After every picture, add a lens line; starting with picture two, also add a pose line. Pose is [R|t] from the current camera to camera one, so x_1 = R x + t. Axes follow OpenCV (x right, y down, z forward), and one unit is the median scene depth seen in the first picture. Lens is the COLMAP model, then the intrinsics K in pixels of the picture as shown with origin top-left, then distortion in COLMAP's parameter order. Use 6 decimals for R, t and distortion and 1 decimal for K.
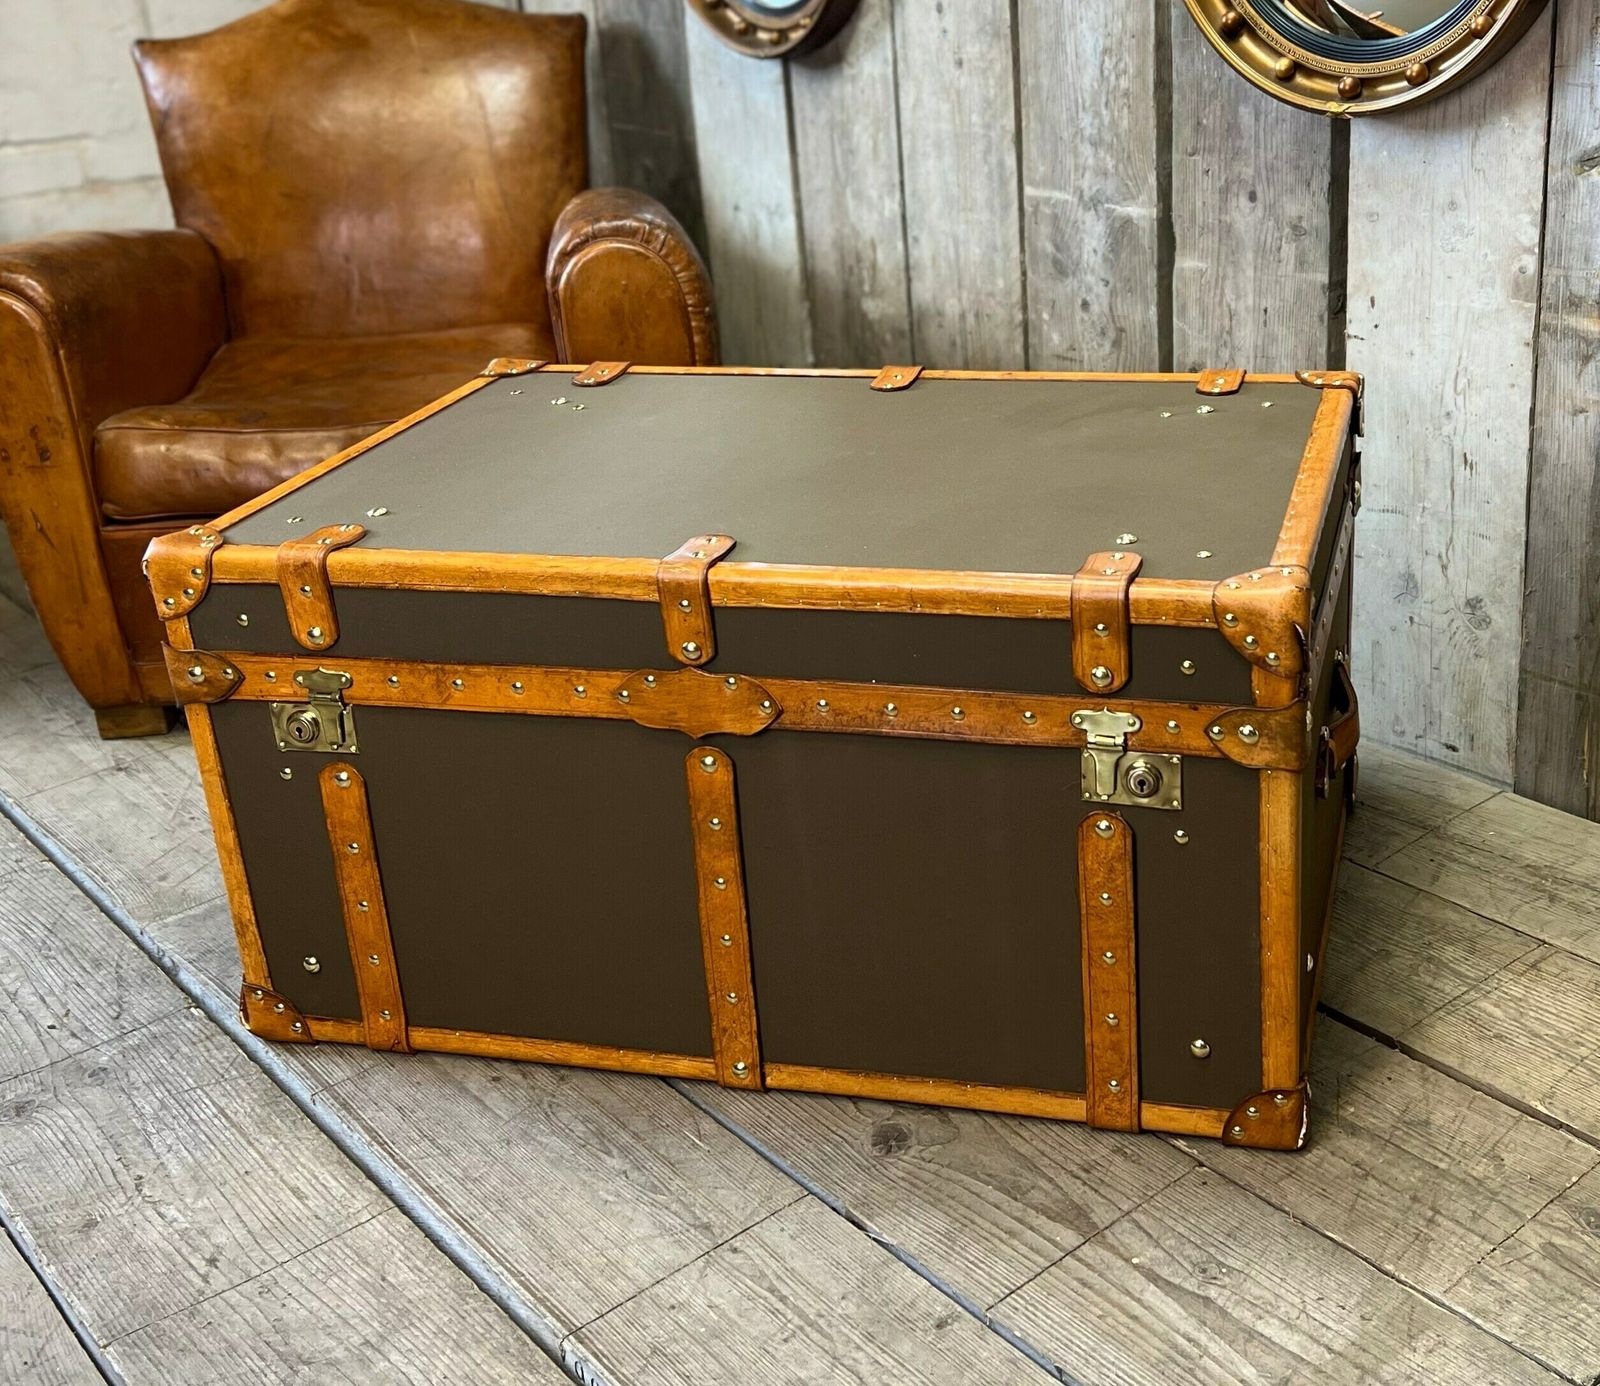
lens RADIAL K [[1939.0, 0, 959.9], [0, 1939.0, 582.3], [0, 0, 1]] dist [0.032623, 0.000000]
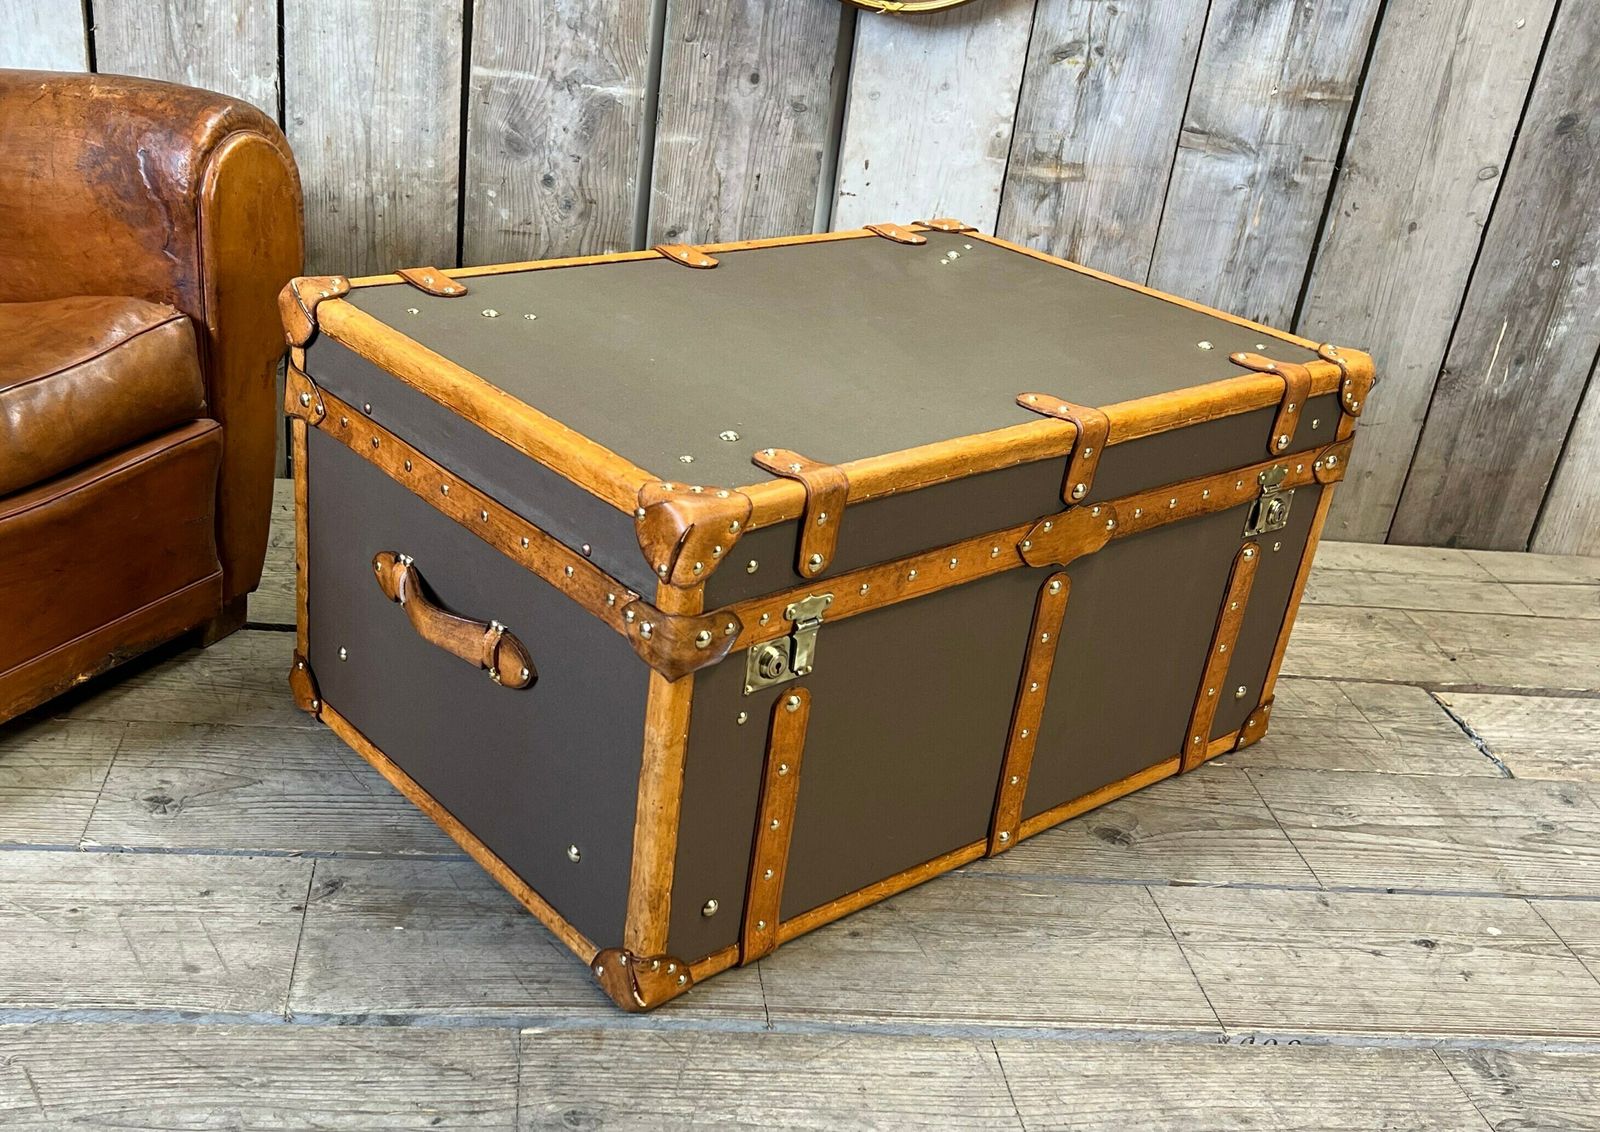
lens RADIAL K [[1673.4, 0, 711.2], [0, 1673.4, 648.8], [0, 0, 1]] dist [0.030787, 0.000000]
pose [[0.581507, -0.268052, 0.768113, -0.864518], [0.154436, 0.963364, 0.219272, -0.104540], [-0.798749, -0.008884, 0.601599, 0.453520]]
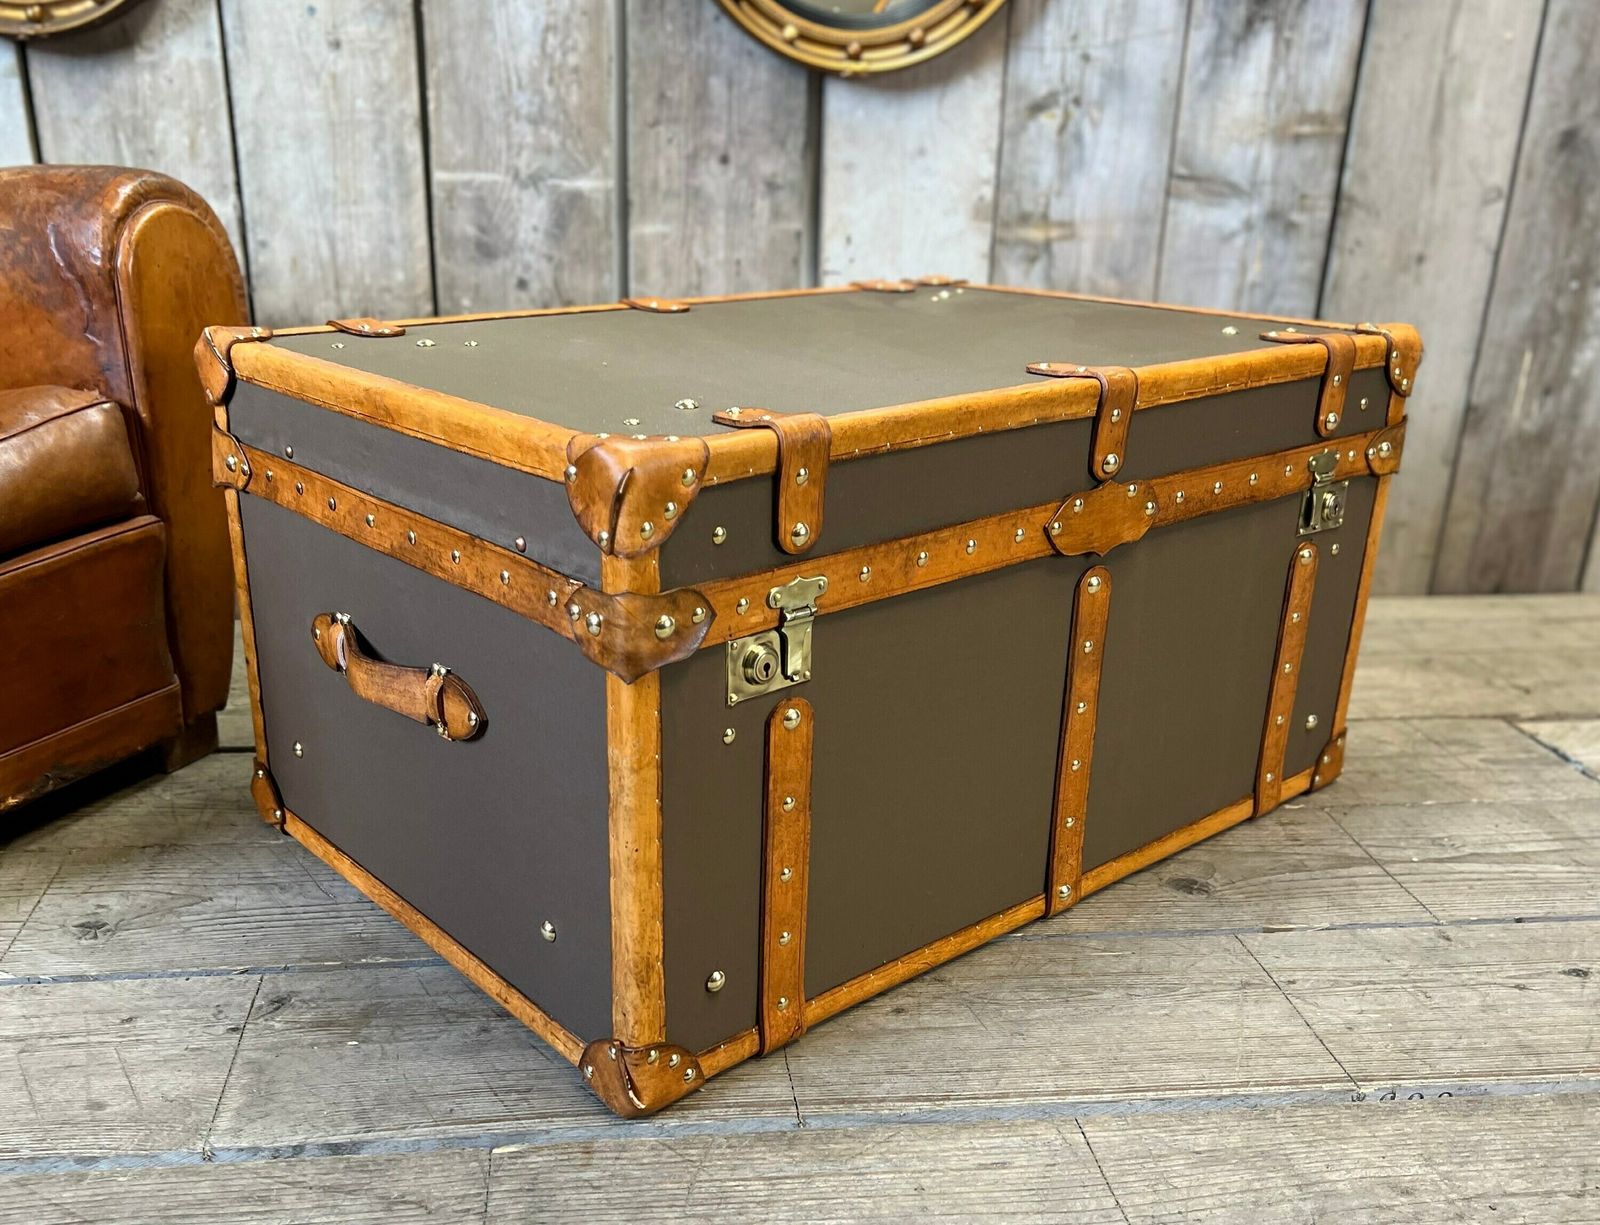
lens RADIAL K [[1489.2, 0, 731.3], [0, 1489.2, 721.1], [0, 0, 1]] dist [0.013583, 0.000000]
pose [[0.582522, -0.247878, 0.774096, -0.712883], [0.241733, 0.962105, 0.126173, 0.014977], [-0.776037, 0.113626, 0.620367, 0.551158]]
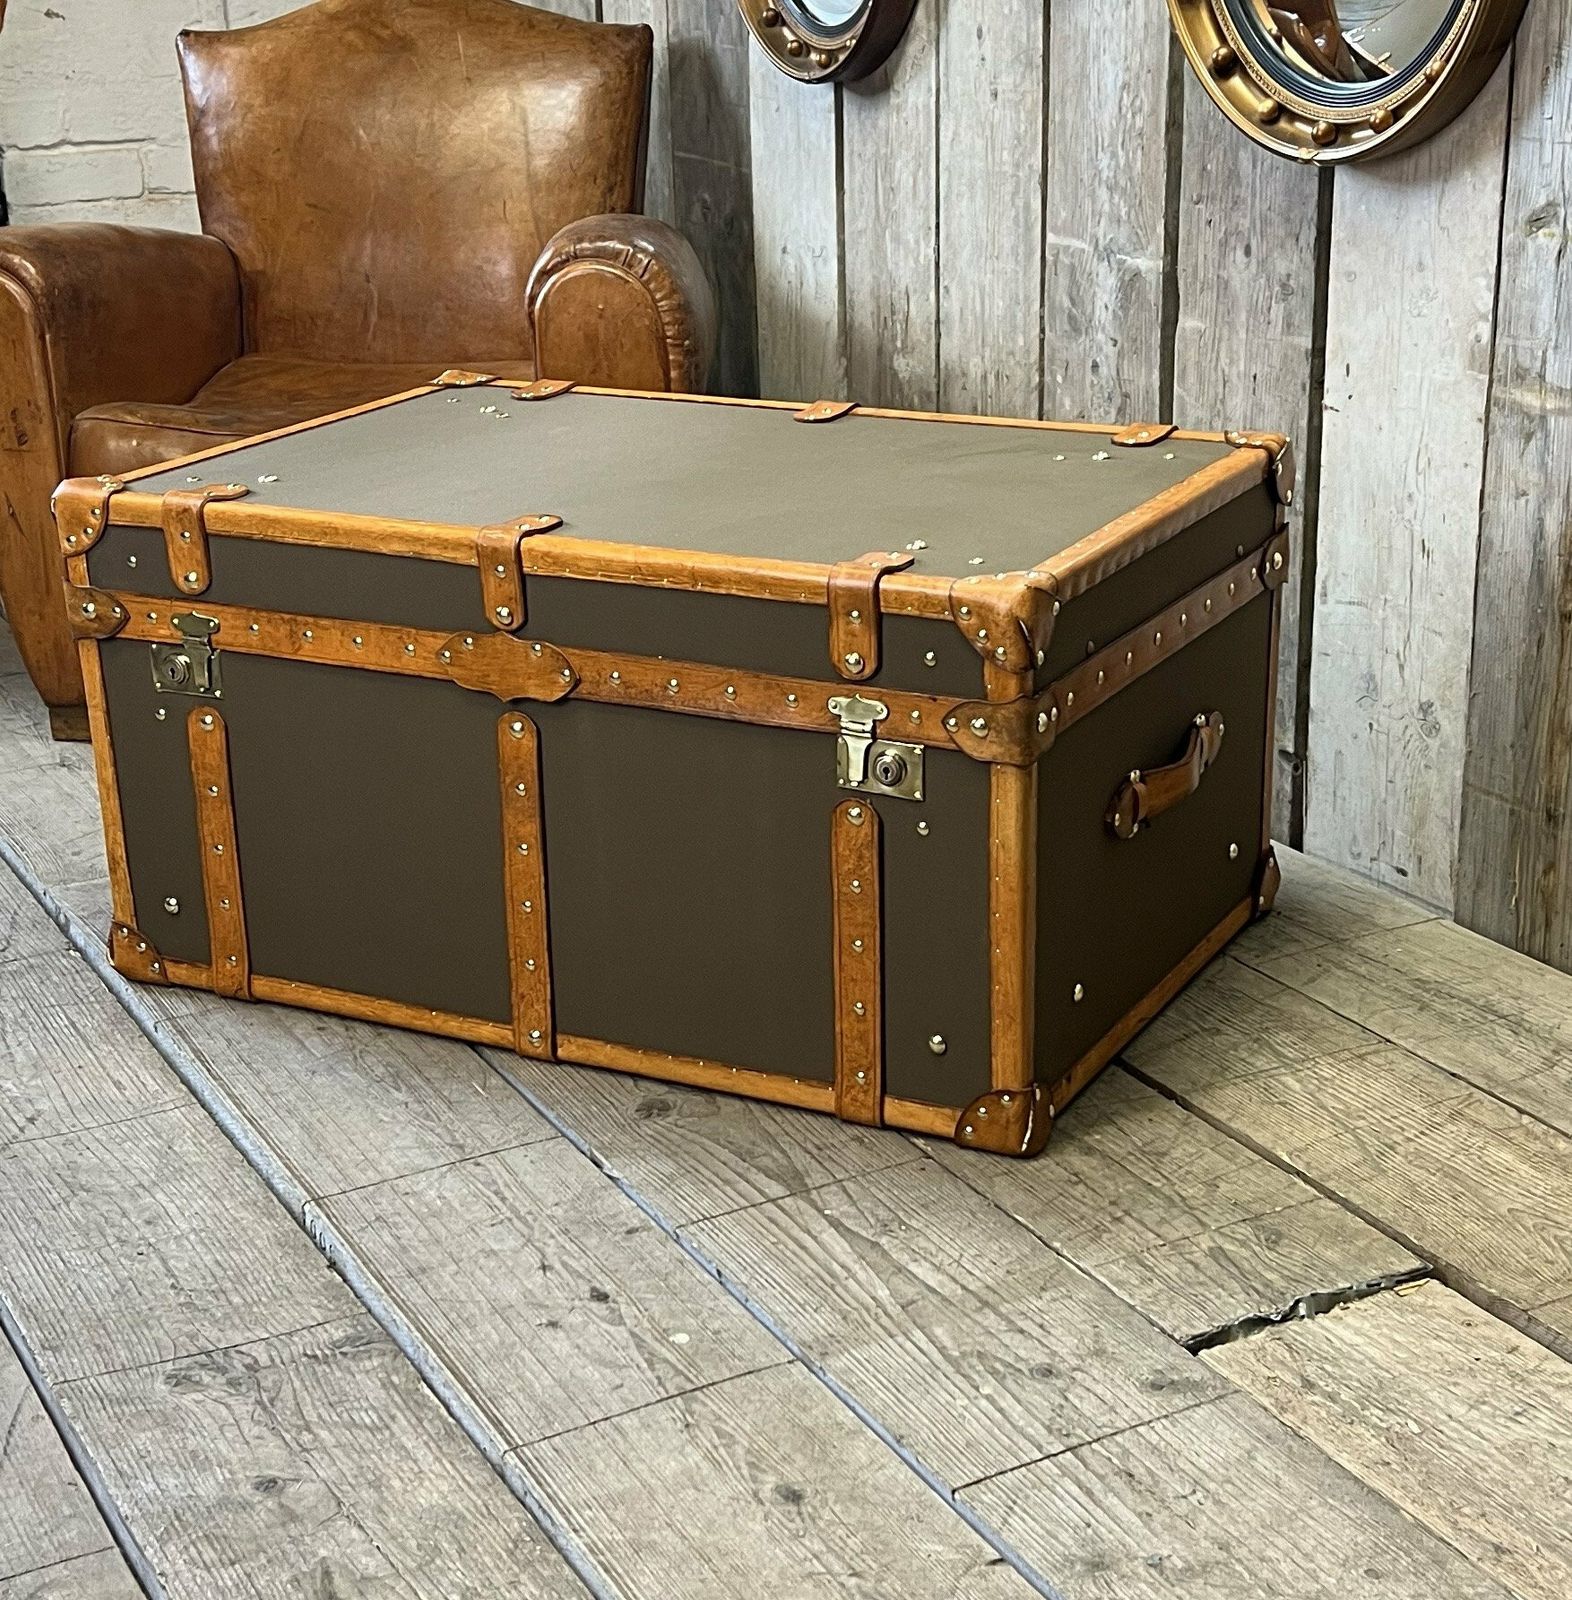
lens RADIAL K [[2726.8, 0, 809.2], [0, 2726.8, 828.6], [0, 0, 1]] dist [0.094668, 0.000000]
pose [[0.974119, 0.103921, -0.200730, 0.272578], [-0.105372, 0.994427, 0.003469, 0.103676], [0.199971, 0.017772, 0.979641, -0.353470]]
